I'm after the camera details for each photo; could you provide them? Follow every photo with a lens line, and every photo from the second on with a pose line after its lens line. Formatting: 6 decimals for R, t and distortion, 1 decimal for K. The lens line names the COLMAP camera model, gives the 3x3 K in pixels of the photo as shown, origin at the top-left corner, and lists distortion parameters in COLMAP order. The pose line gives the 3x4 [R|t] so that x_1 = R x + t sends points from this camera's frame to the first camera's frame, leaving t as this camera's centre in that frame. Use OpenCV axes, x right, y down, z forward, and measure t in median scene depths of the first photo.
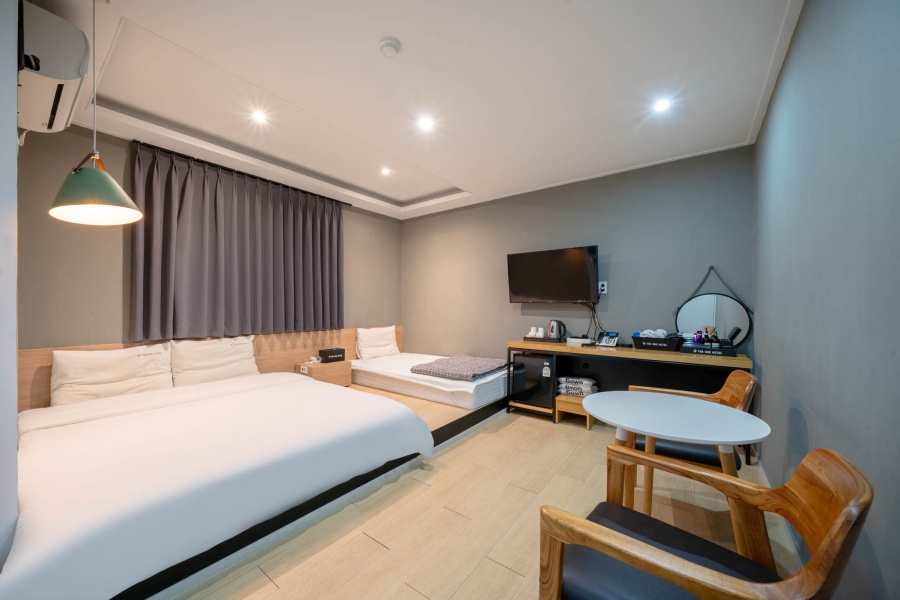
lens RADIAL K [[332.1, 0, 450.0], [0, 332.1, 300.0], [0, 0, 1]] dist [0.000302, 0.000060]
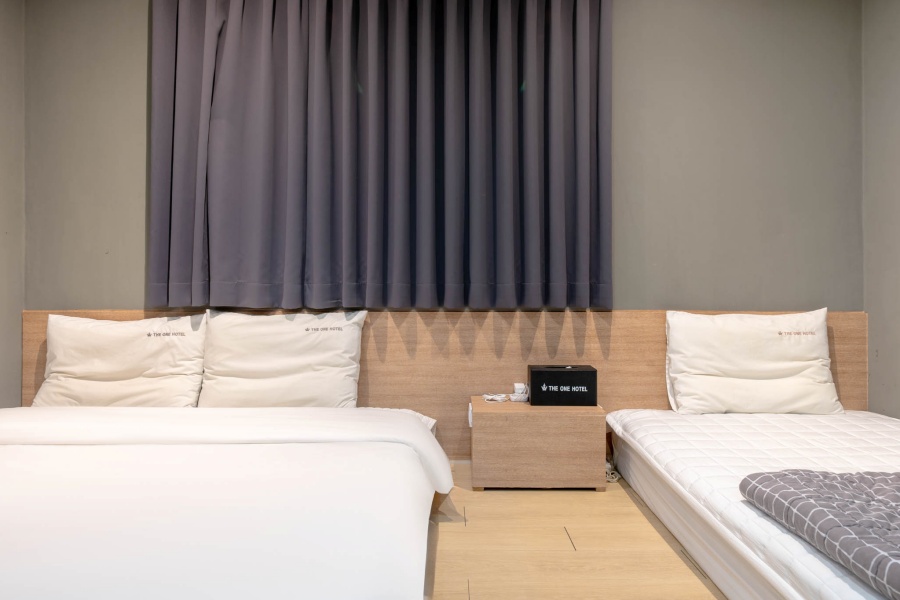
lens RADIAL K [[634.6, 0, 484.9], [0, 634.6, 297.9], [0, 0, 1]] dist [0.007367, 0.003083]
pose [[0.600491, 0.006769, -0.799603, 0.115849], [0.012927, 0.999751, 0.018172, 0.069690], [0.799527, -0.021249, 0.600254, 0.584161]]
